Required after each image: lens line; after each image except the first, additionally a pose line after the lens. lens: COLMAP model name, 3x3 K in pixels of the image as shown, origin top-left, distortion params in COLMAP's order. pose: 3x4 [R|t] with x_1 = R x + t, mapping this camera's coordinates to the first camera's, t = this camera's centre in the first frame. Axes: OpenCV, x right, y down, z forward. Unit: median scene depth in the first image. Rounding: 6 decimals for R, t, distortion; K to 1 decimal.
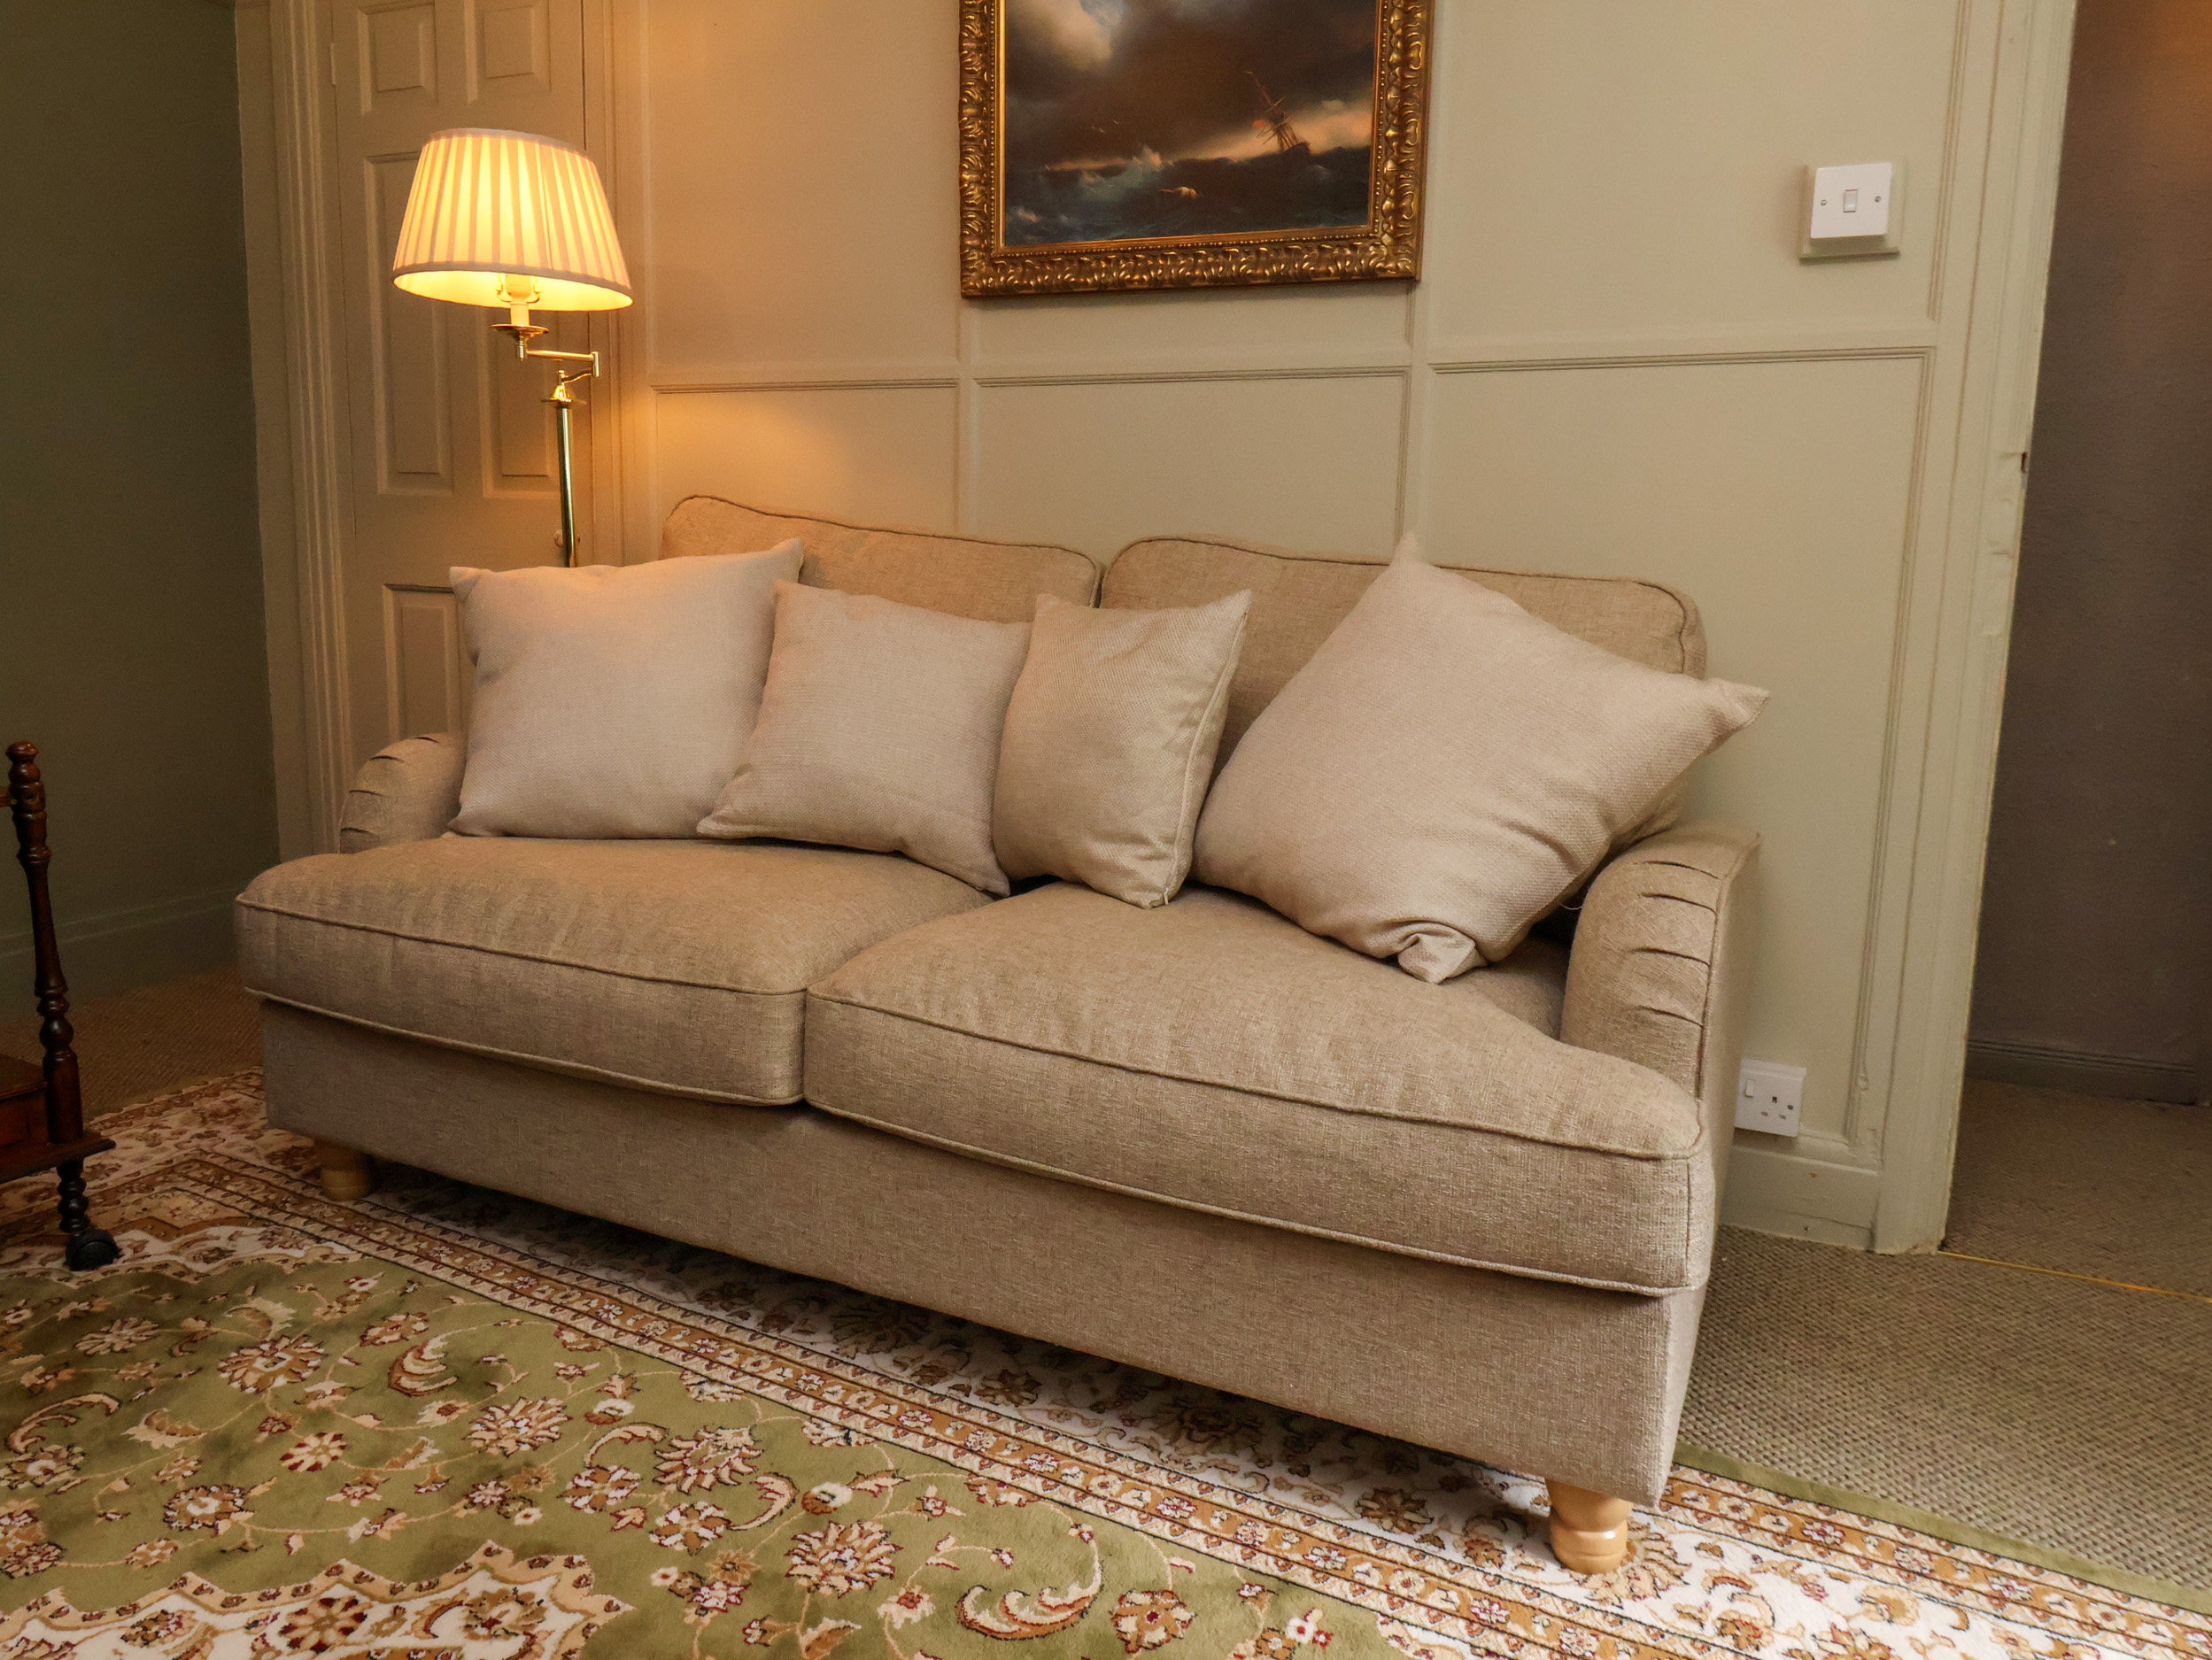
lens RADIAL K [[1434.5, 0, 1106.0], [0, 1434.5, 830.0], [0, 0, 1]] dist [0.003515, -0.004808]
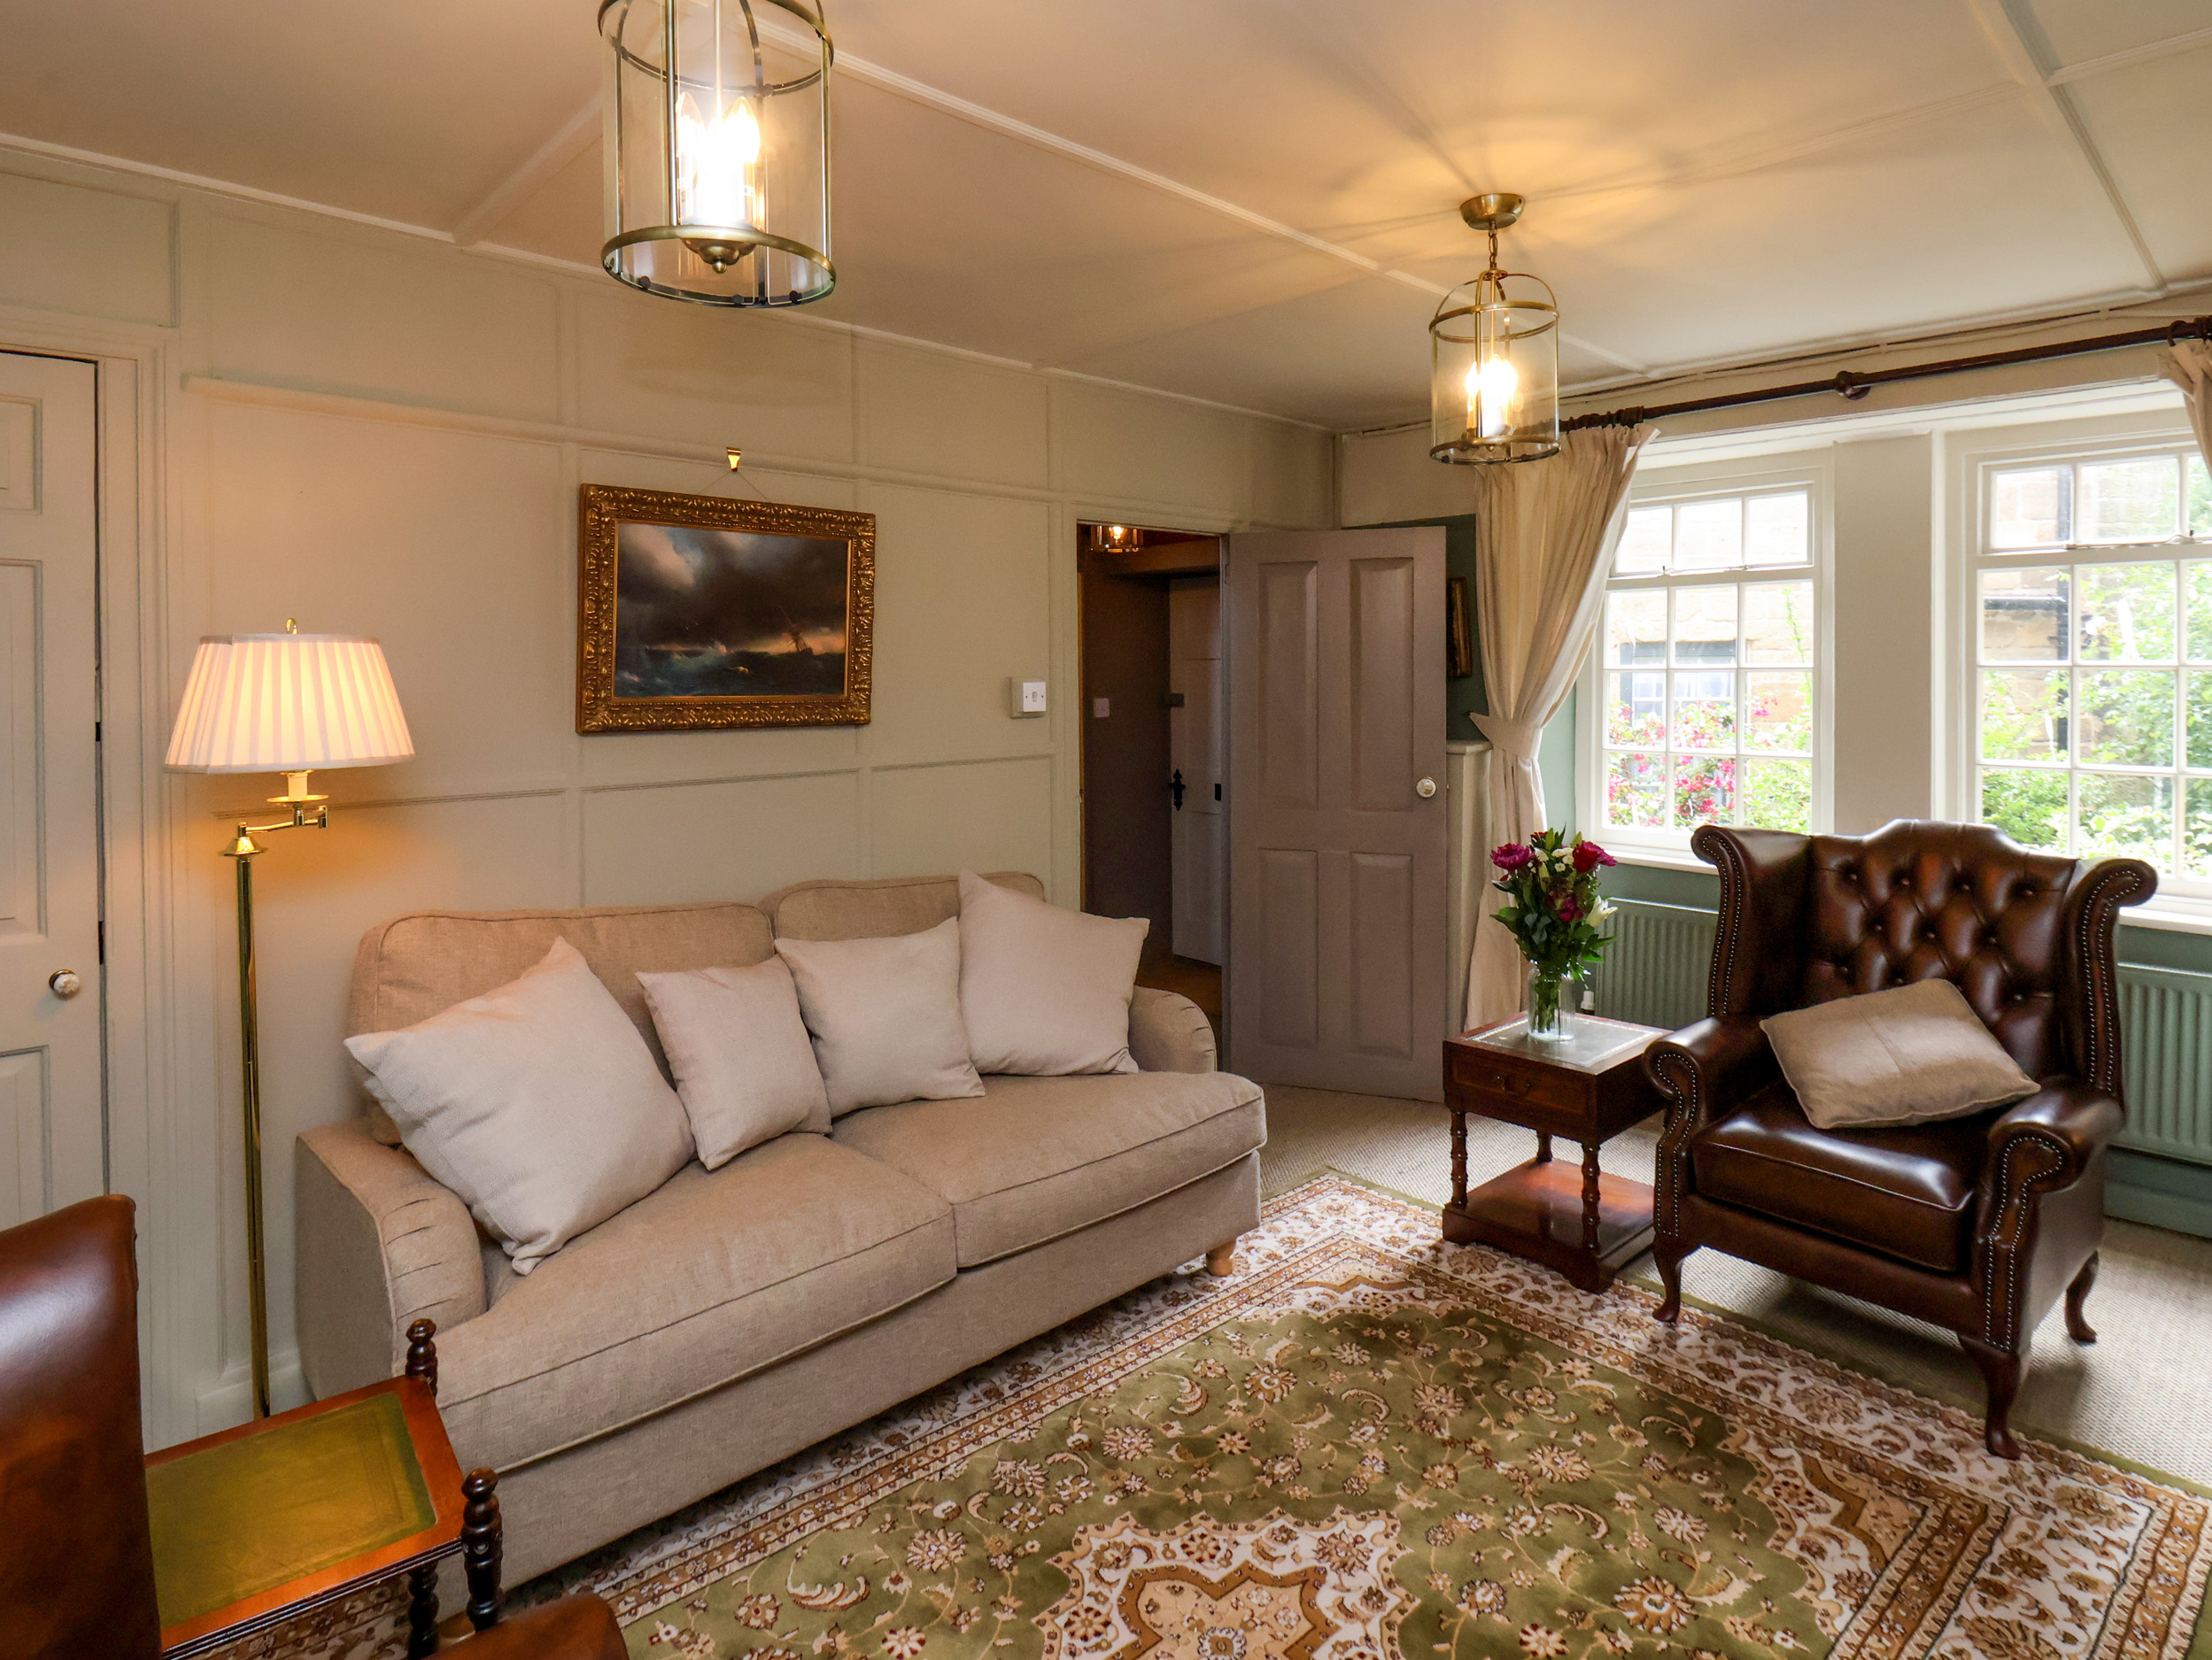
lens RADIAL K [[1157.1, 0, 1106.0], [0, 1157.1, 830.0], [0, 0, 1]] dist [0.002102, -0.014842]
pose [[0.390614, -0.136413, 0.910391, -1.184476], [0.196371, 0.978544, 0.062370, -0.333888], [-0.899366, 0.154411, 0.409021, 0.180224]]
